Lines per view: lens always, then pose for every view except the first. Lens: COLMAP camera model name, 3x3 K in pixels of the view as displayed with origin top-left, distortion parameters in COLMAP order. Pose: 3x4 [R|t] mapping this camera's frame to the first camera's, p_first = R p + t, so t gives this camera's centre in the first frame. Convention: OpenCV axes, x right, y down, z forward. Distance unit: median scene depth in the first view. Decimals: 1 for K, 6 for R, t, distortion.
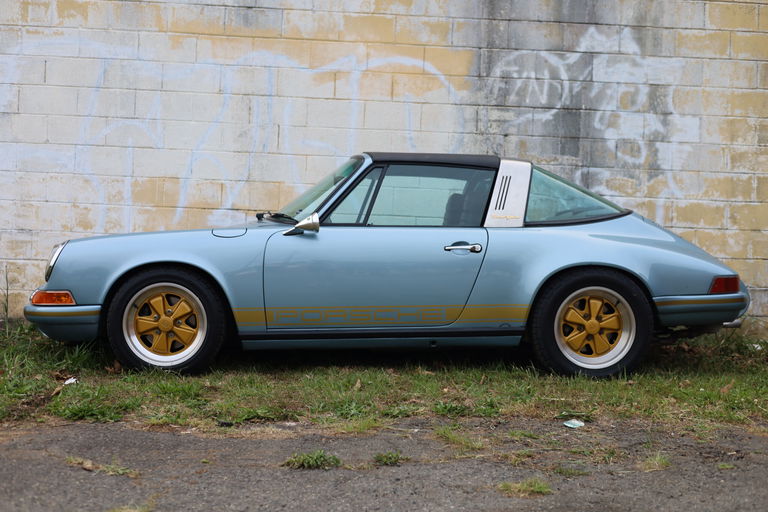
lens RADIAL K [[1053.0, 0, 384.0], [0, 1053.0, 256.0], [0, 0, 1]] dist [0.095415, -0.384147]
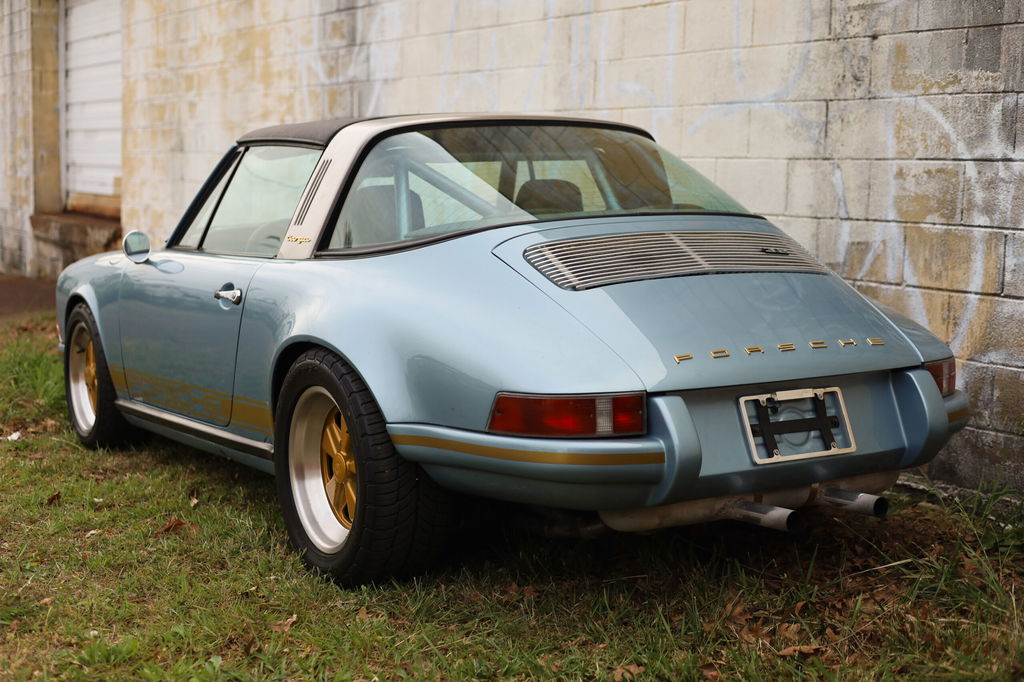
lens RADIAL K [[1404.0, 0, 512.0], [0, 1404.0, 341.0], [0, 0, 1]] dist [0.095415, -0.384147]
pose [[0.497603, 0.079156, -0.863786, 0.583689], [-0.001322, 0.995896, 0.090501, -0.037035], [0.867404, -0.043892, 0.495665, 0.548484]]
